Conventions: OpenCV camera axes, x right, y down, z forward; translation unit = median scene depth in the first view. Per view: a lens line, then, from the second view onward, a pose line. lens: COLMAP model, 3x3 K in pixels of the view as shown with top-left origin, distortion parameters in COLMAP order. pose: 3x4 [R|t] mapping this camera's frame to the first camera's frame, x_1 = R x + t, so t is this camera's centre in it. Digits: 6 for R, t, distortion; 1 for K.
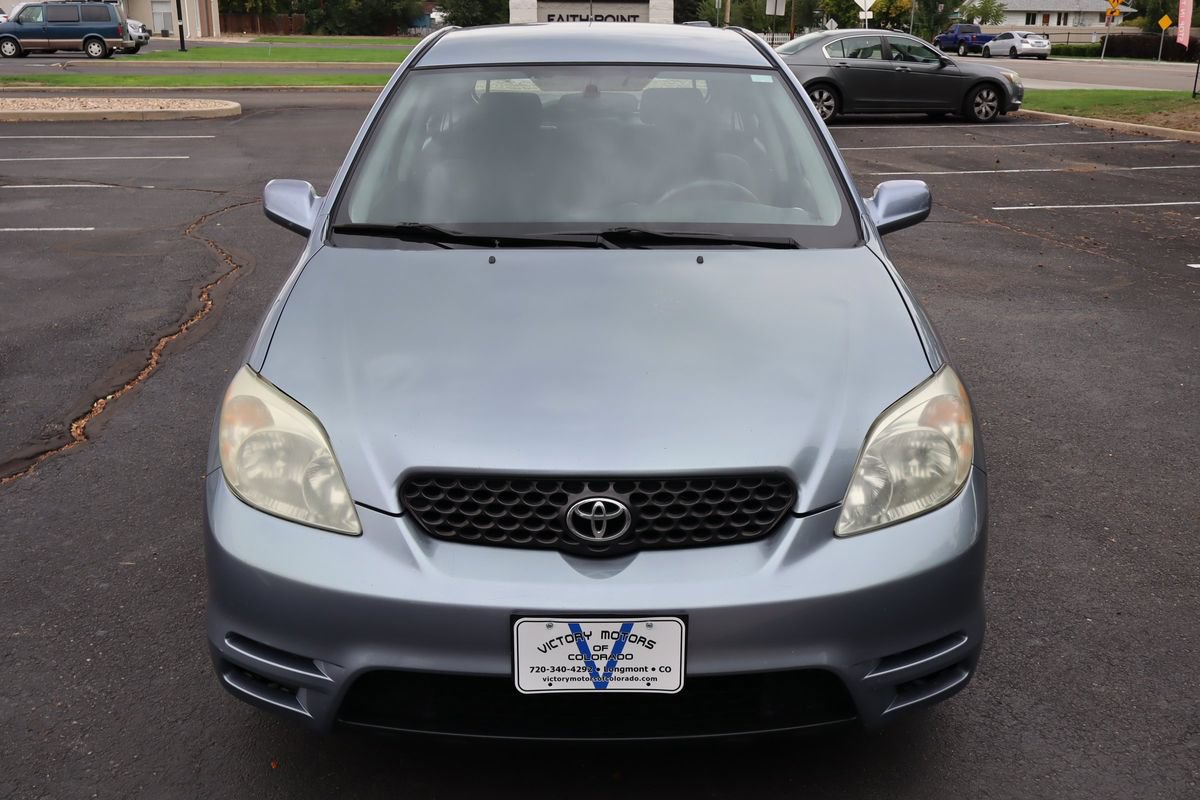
lens RADIAL K [[1275.1, 0, 623.4], [0, 1275.1, 403.5], [0, 0, 1]] dist [-0.000985, 0.005171]
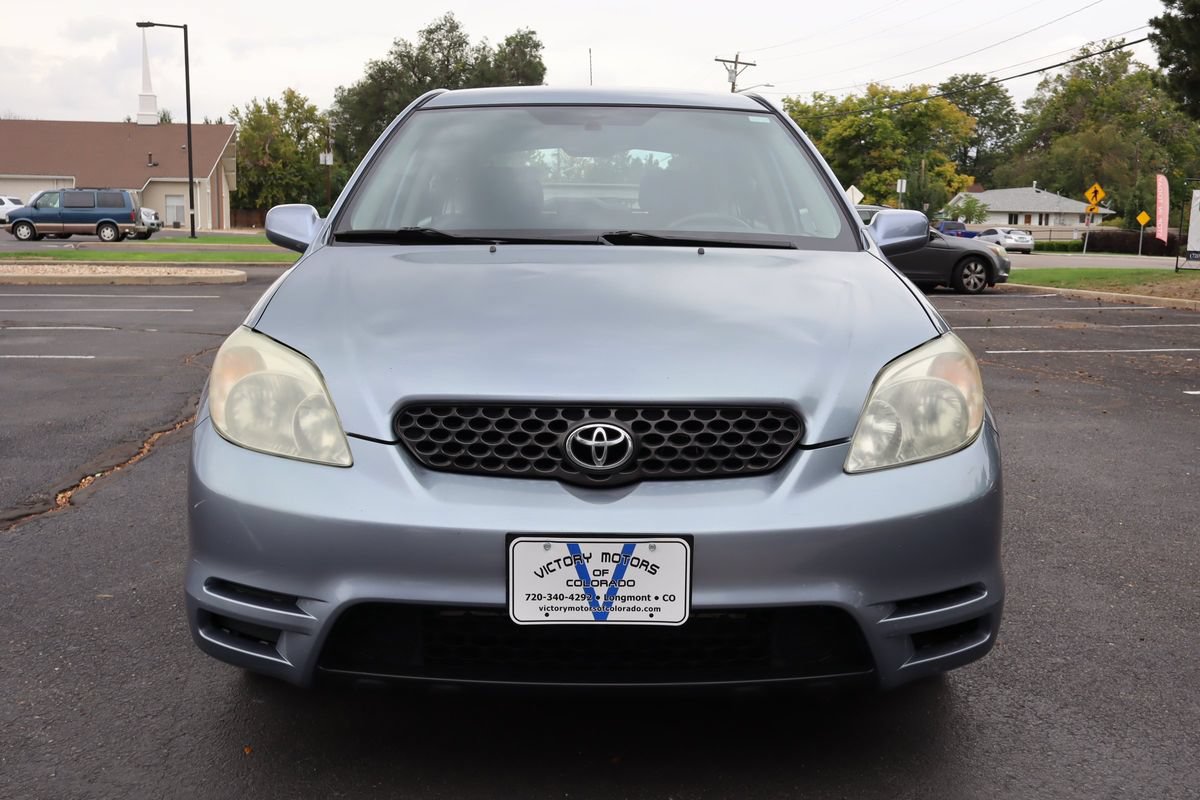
lens RADIAL K [[1275.1, 0, 623.4], [0, 1275.1, 403.5], [0, 0, 1]] dist [-0.000985, 0.005171]
pose [[0.999989, 0.003276, 0.003280, -0.003042], [-0.002673, 0.985550, -0.169364, 0.149656], [-0.003788, 0.169354, 0.985548, 0.030409]]
